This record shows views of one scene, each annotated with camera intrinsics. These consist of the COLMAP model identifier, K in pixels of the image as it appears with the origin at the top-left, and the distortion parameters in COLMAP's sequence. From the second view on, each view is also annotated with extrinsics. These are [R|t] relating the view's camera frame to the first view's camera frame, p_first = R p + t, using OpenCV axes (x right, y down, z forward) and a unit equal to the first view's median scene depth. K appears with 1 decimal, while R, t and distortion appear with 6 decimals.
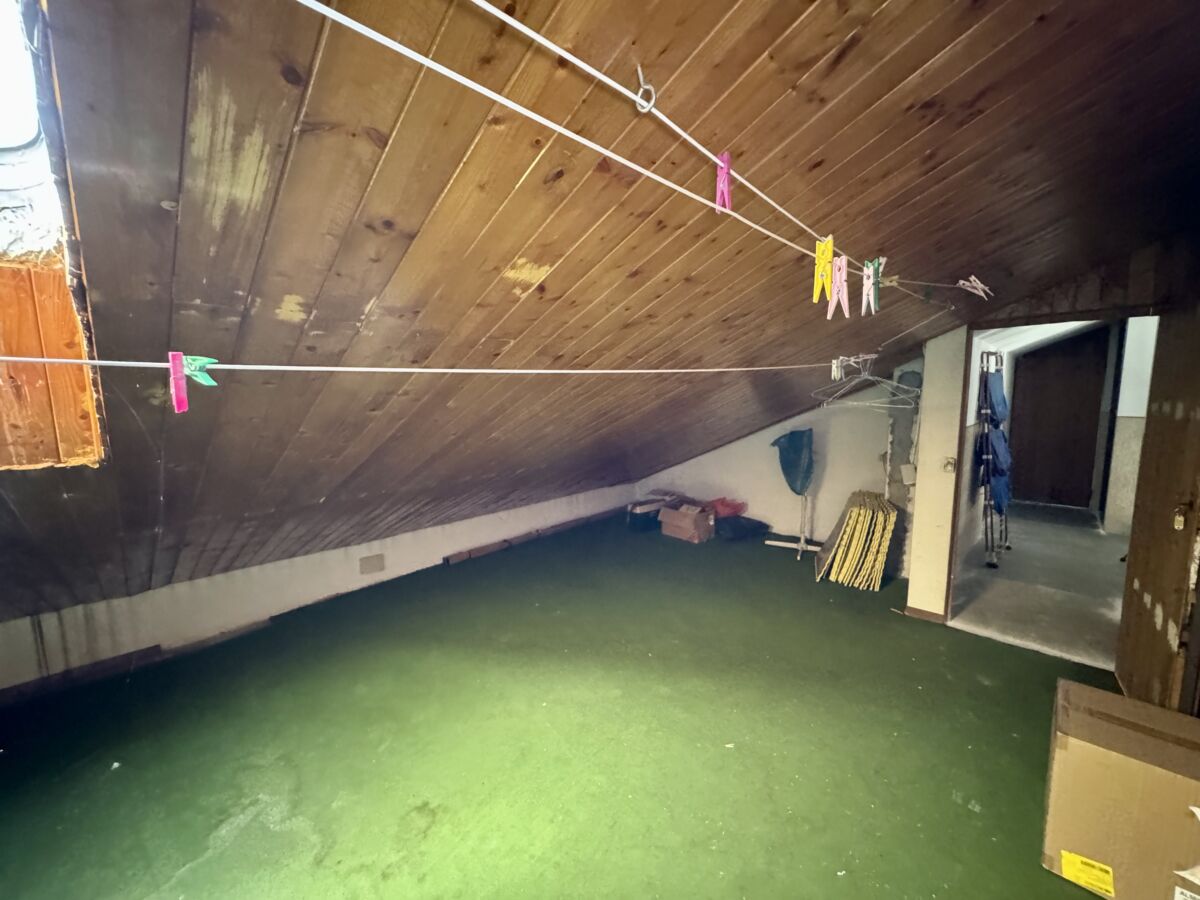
lens RADIAL K [[476.5, 0, 598.5], [0, 476.5, 449.4], [0, 0, 1]] dist [-0.002597, -0.000556]
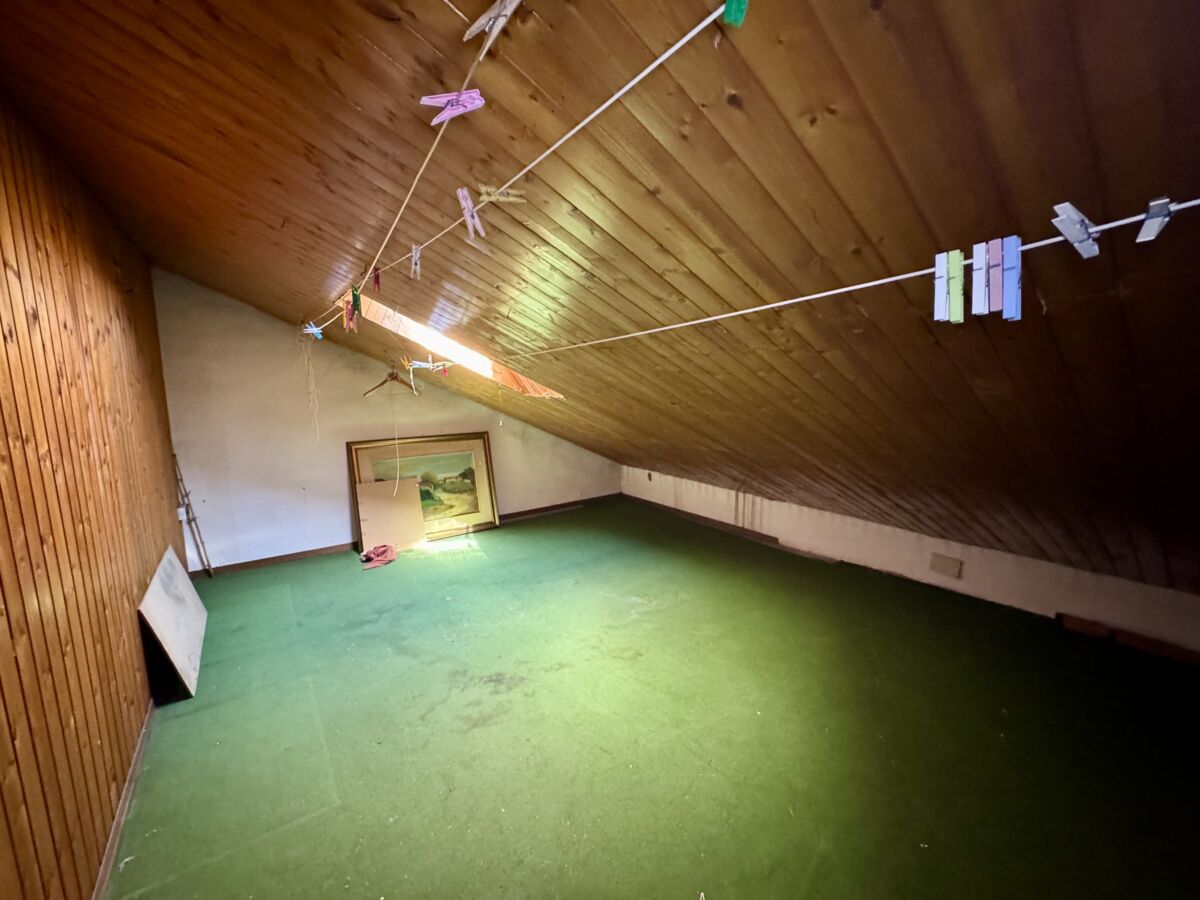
lens RADIAL K [[476.5, 0, 598.5], [0, 476.5, 449.4], [0, 0, 1]] dist [-0.002597, -0.000556]
pose [[-0.156683, 0.157851, -0.974953, 0.645595], [-0.116730, 0.977267, 0.176985, -0.072502], [0.980726, 0.141537, -0.134696, 0.649507]]
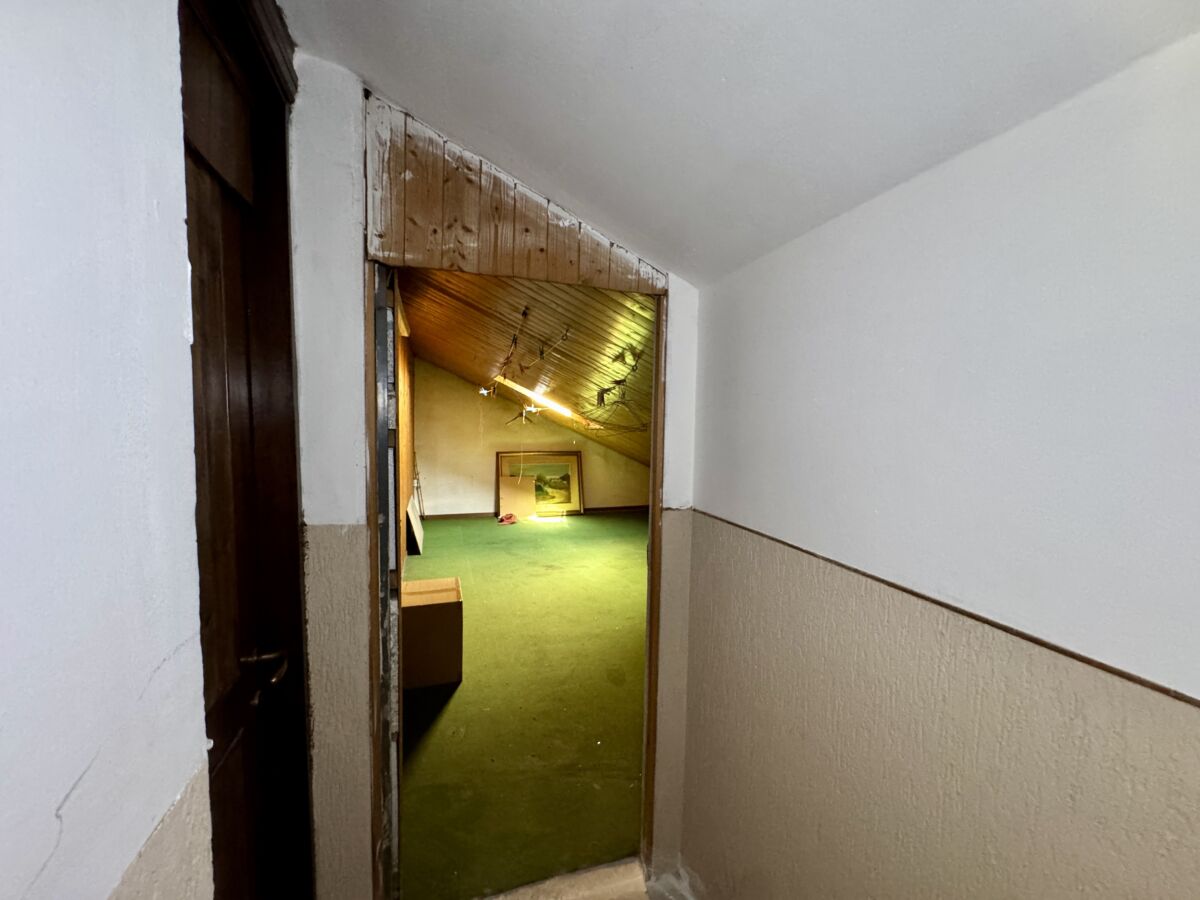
lens RADIAL K [[476.5, 0, 598.5], [0, 476.5, 449.4], [0, 0, 1]] dist [-0.002597, -0.000556]
pose [[-0.443356, 0.067658, -0.893788, 1.355598], [-0.125796, 0.982582, 0.136779, -0.169890], [0.887474, 0.173077, -0.427123, 1.250182]]
